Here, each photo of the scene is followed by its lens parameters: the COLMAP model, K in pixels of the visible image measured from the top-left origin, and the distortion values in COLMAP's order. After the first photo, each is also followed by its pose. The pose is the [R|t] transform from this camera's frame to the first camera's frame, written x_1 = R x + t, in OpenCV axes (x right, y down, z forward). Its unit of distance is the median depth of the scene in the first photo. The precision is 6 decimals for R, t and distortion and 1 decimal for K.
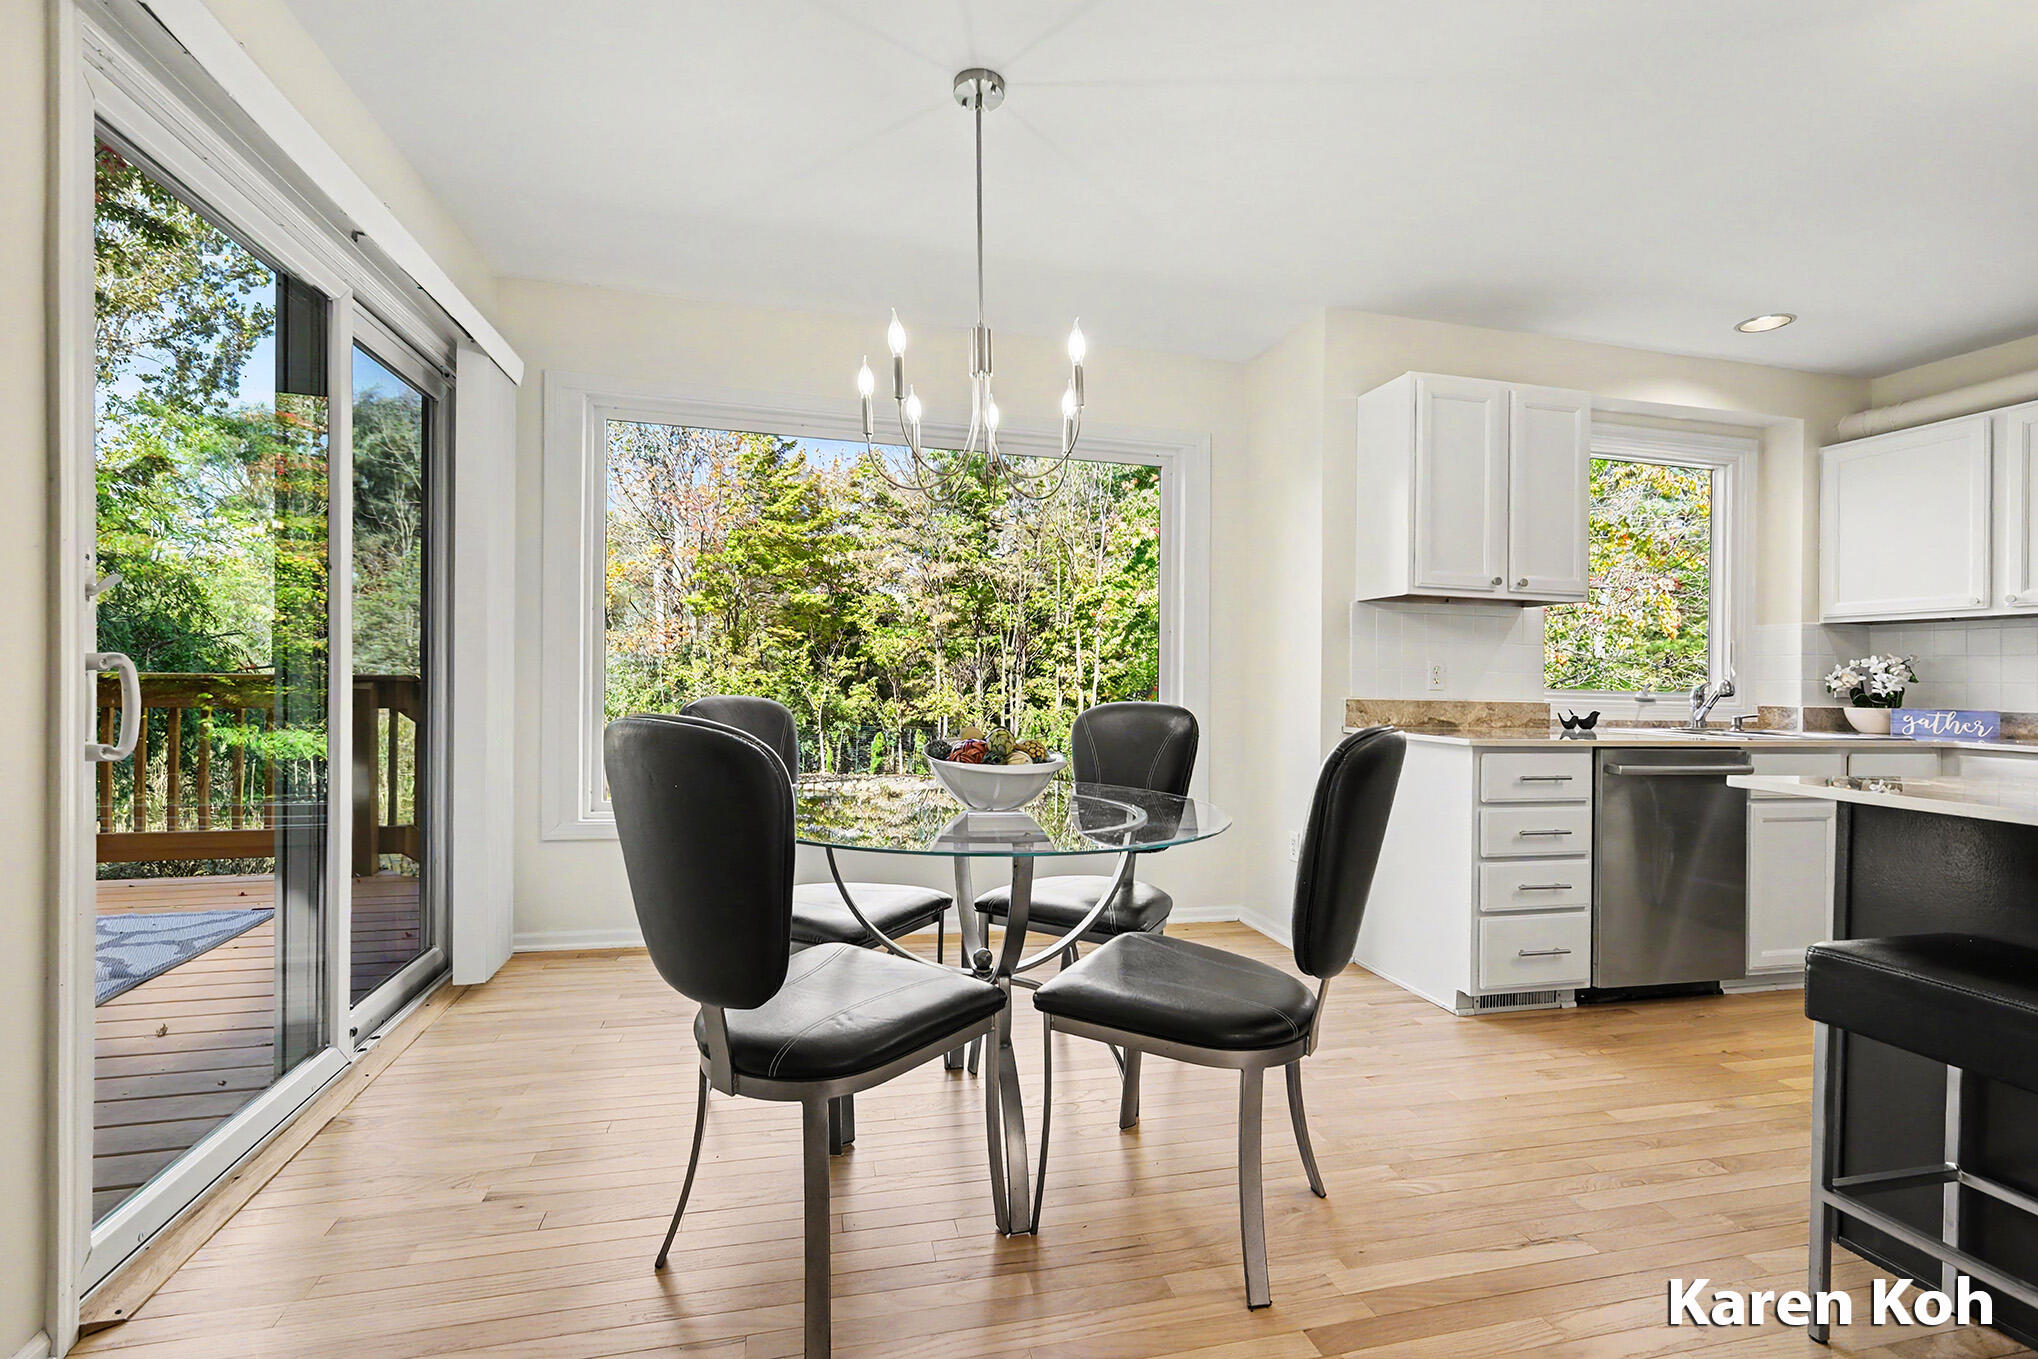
lens RADIAL K [[893.8, 0, 1033.3], [0, 893.8, 671.2], [0, 0, 1]] dist [-0.002587, -0.000279]
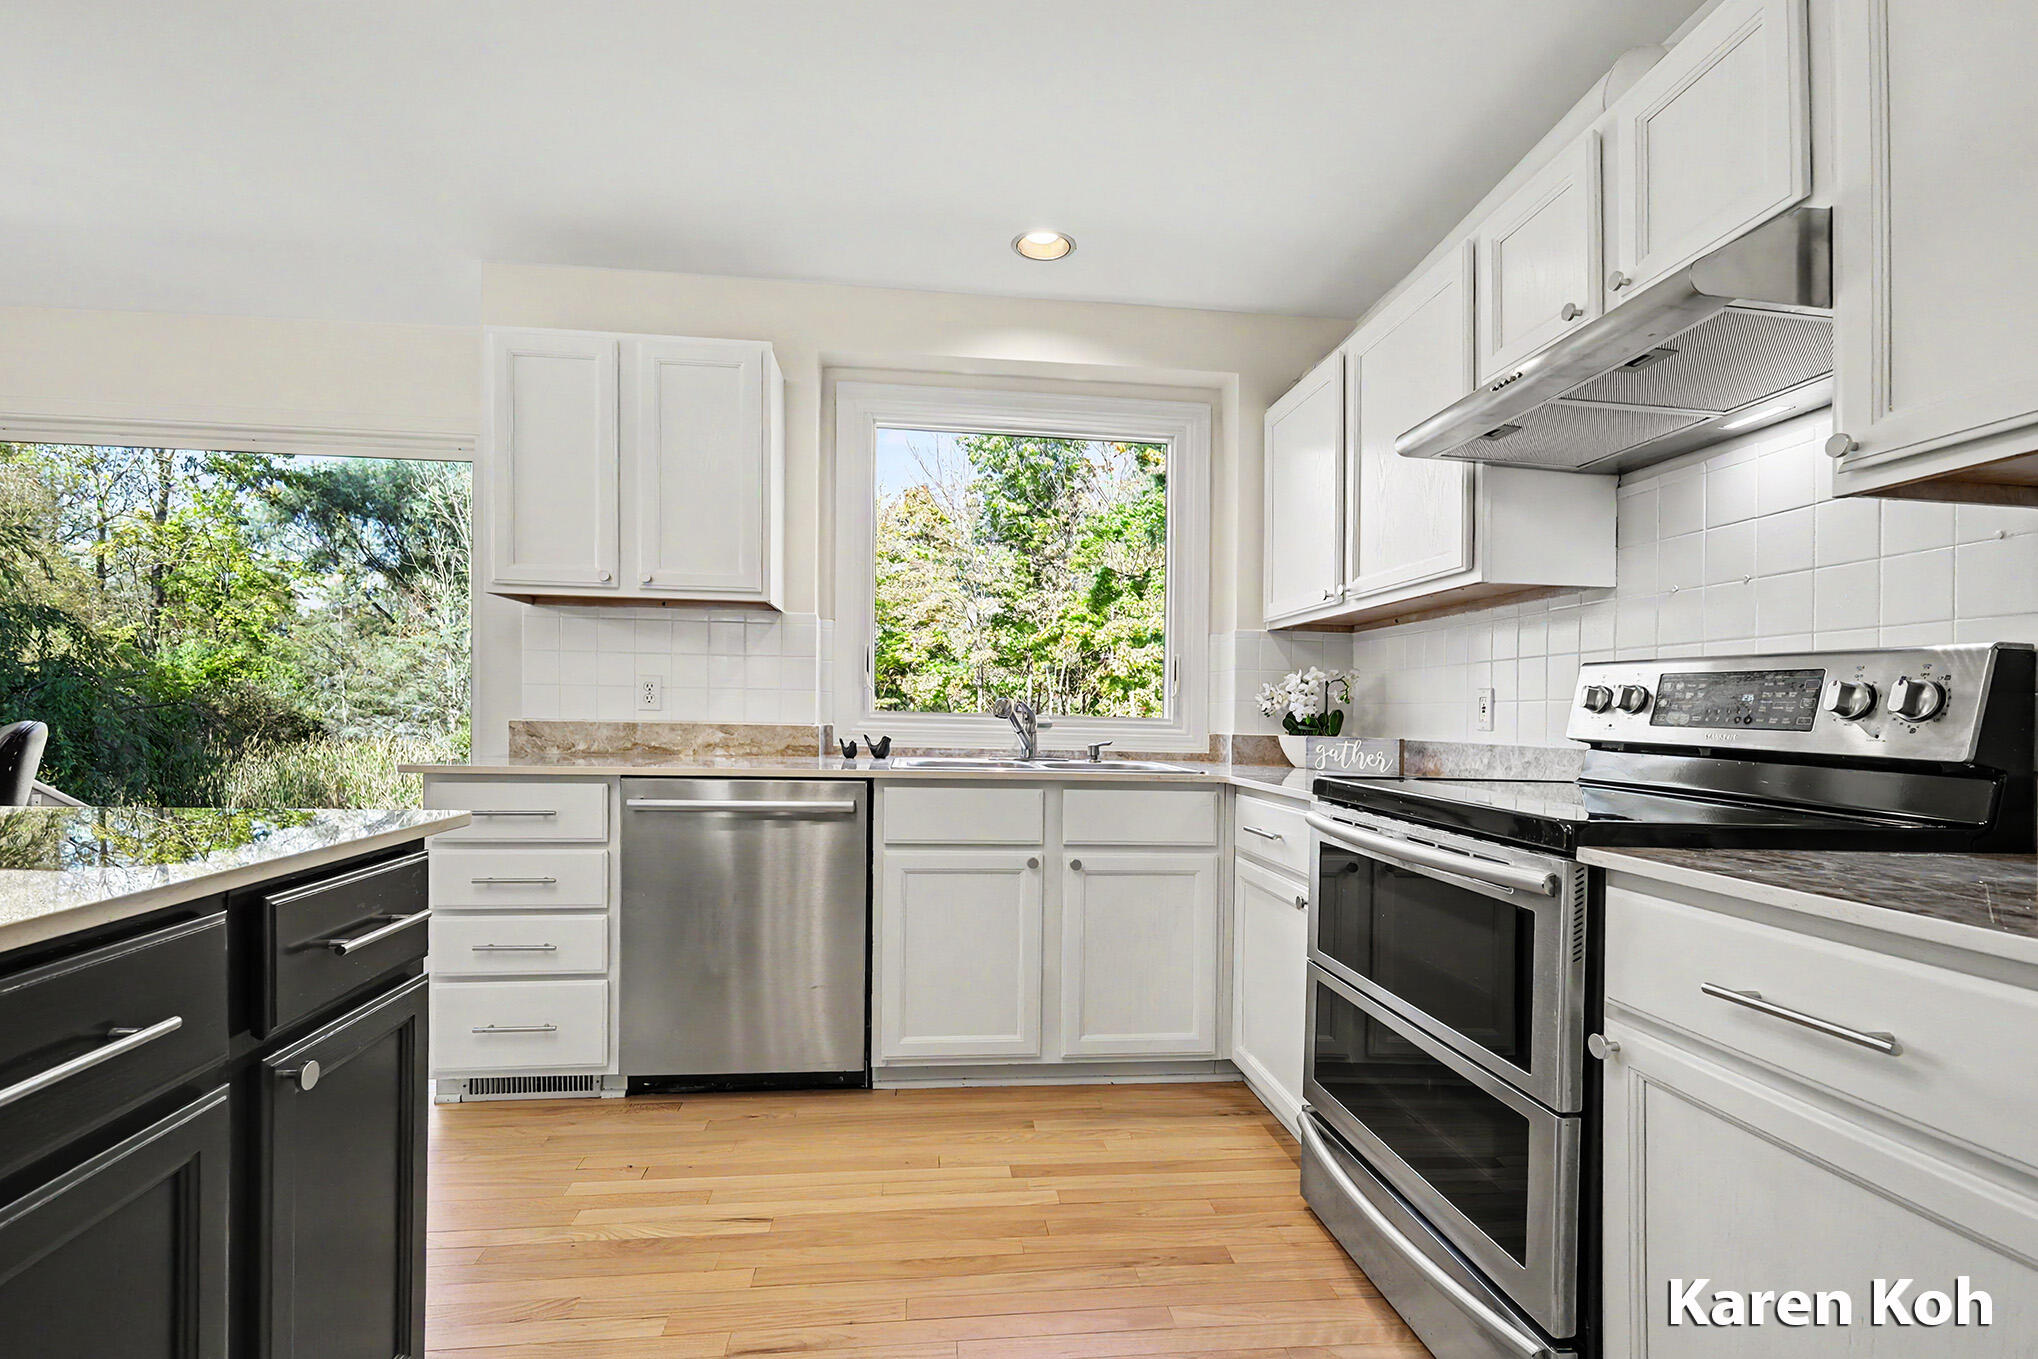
lens RADIAL K [[916.2, 0, 1066.6], [0, 916.2, 711.5], [0, 0, 1]] dist [-0.002077, -0.000174]
pose [[0.993189, -0.005394, -0.116392, 0.789906], [0.005265, 0.999985, -0.001418, 0.021656], [0.116398, 0.000796, 0.993202, 0.159950]]
